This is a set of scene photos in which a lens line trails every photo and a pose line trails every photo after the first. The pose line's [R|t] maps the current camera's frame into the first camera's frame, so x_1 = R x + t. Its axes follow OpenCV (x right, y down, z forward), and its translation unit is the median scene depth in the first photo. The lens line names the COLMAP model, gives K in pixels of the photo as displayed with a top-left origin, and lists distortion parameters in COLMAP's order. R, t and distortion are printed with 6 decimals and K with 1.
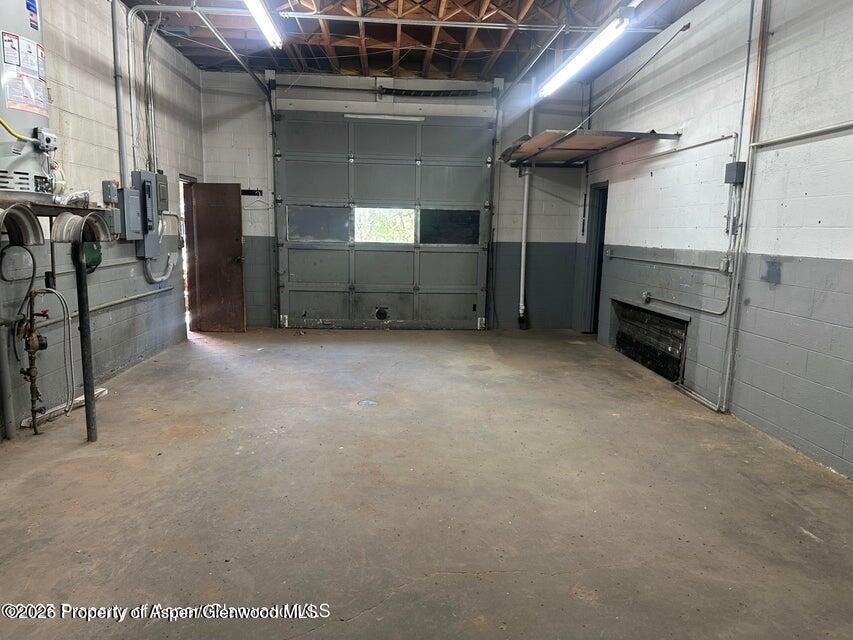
lens RADIAL K [[599.6, 0, 424.0], [0, 599.6, 327.4], [0, 0, 1]] dist [0.042285, -0.052186]
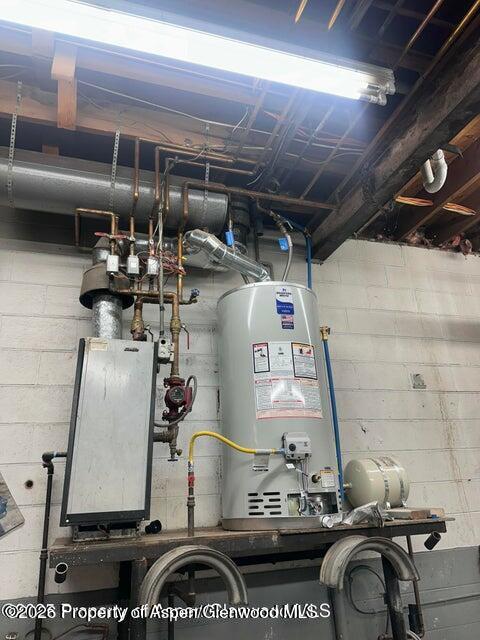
lens RADIAL K [[449.9, 0, 239.1], [0, 449.9, 319.1], [0, 0, 1]] dist [0.042285, -0.052186]
pose [[0.250873, -0.382805, -0.889114, -0.030803], [-0.090226, 0.905242, -0.415207, -0.210923], [0.963806, 0.184386, 0.192561, 0.796860]]
